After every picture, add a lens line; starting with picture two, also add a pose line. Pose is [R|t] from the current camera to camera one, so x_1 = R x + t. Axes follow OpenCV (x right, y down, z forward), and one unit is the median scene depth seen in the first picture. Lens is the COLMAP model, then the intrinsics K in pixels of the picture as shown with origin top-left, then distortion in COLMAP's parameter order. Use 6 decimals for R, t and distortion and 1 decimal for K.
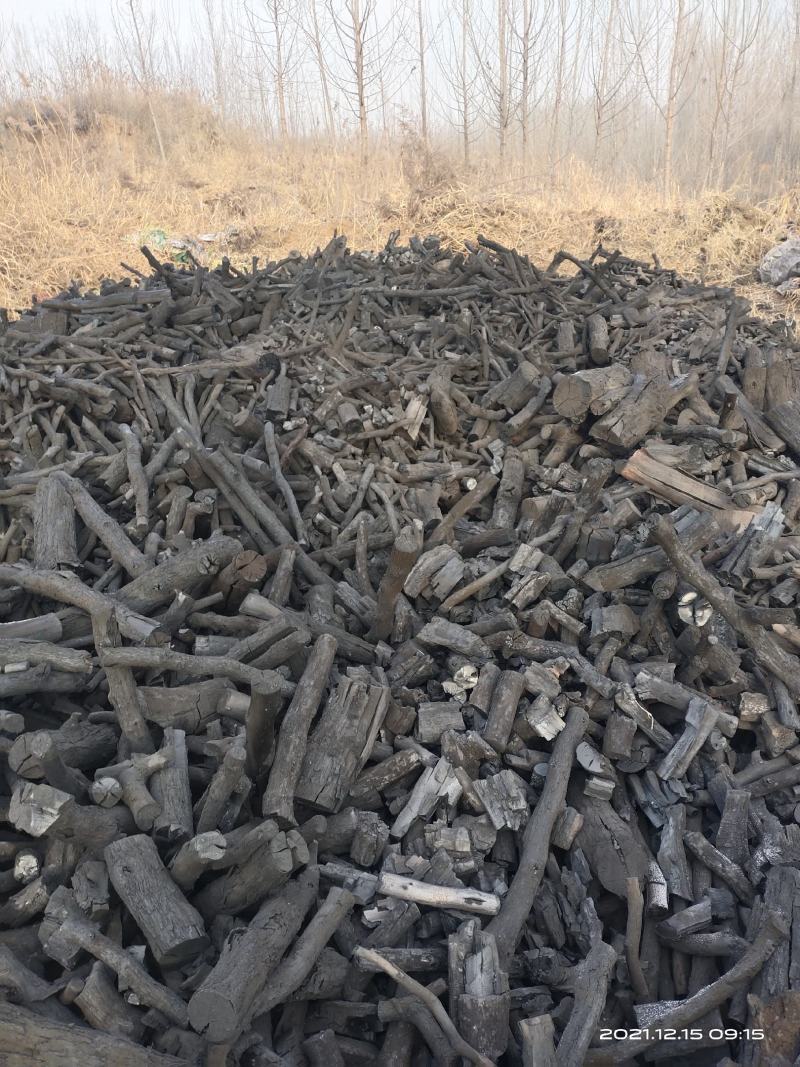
lens RADIAL K [[830.7, 0, 405.1], [0, 830.7, 539.4], [0, 0, 1]] dist [0.073835, -0.162637]
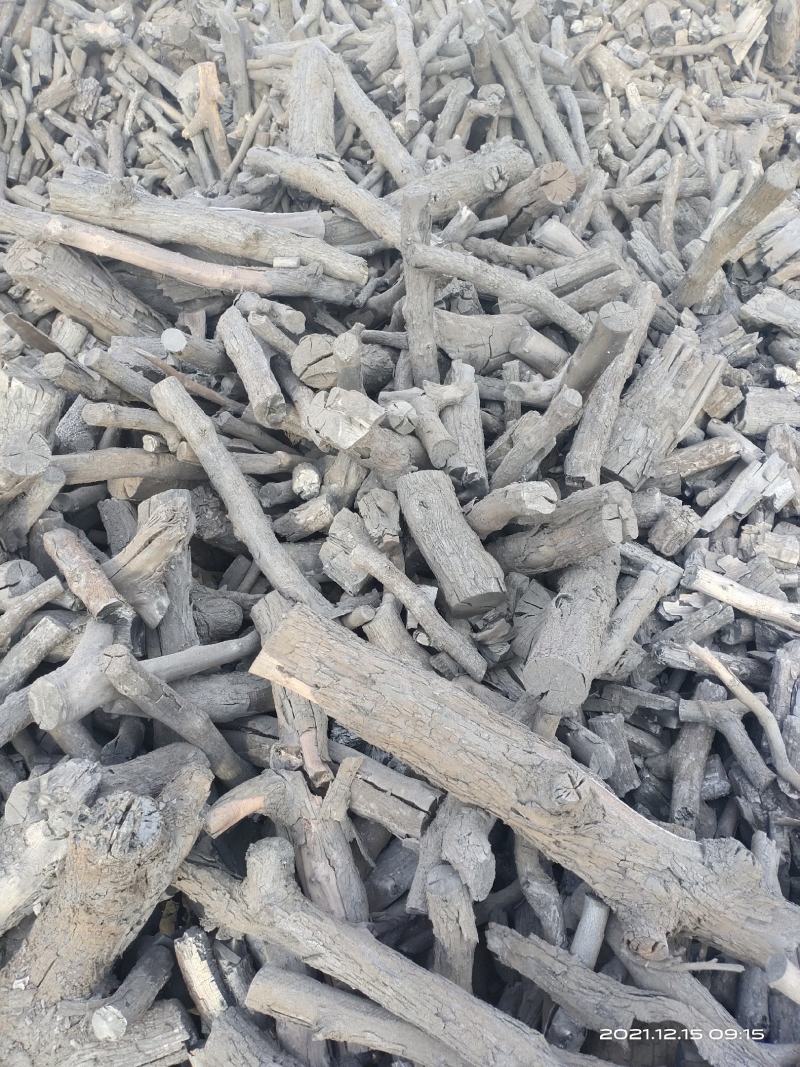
lens RADIAL K [[822.0, 0, 400.0], [0, 822.0, 533.5], [0, 0, 1]] dist [0.039319, -0.085222]
pose [[0.970449, 0.198369, -0.137402, -0.133686], [-0.137455, 0.922423, 0.360889, 0.065816], [0.198332, -0.331338, 0.922431, 0.108878]]
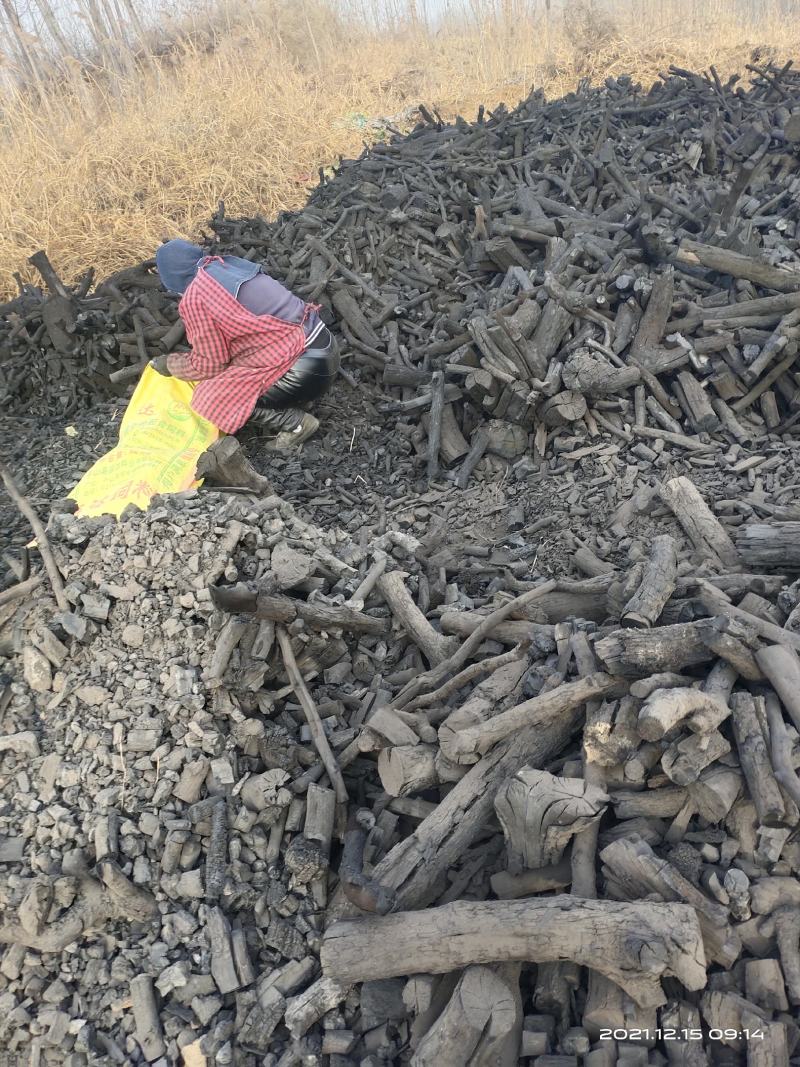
lens RADIAL K [[830.7, 0, 405.1], [0, 830.7, 539.4], [0, 0, 1]] dist [0.073835, -0.162637]
pose [[0.986763, -0.063651, -0.149152, -0.450905], [0.079449, 0.991558, 0.102470, 0.494471], [0.141371, -0.112964, 0.983490, -0.983970]]
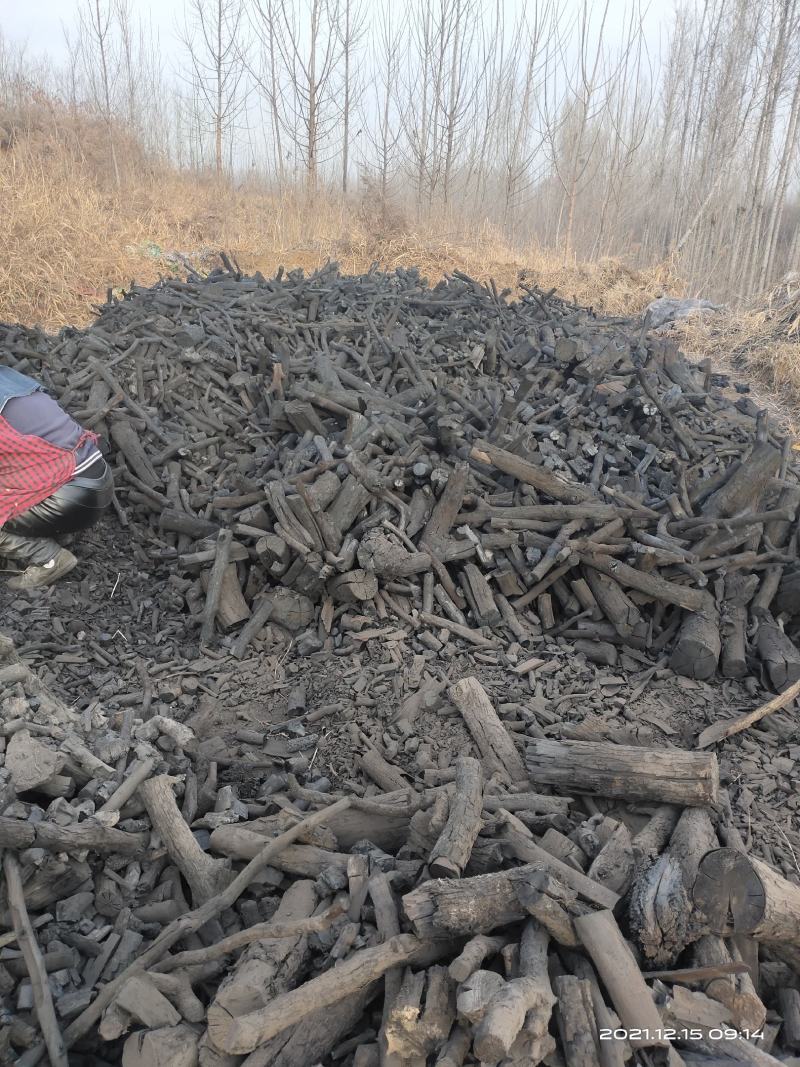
lens RADIAL K [[830.7, 0, 405.1], [0, 830.7, 539.4], [0, 0, 1]] dist [0.073835, -0.162637]
pose [[0.987685, 0.045752, 0.149616, -0.500205], [-0.037960, 0.997791, -0.054525, 0.443427], [-0.151780, 0.048174, 0.987240, -0.906538]]
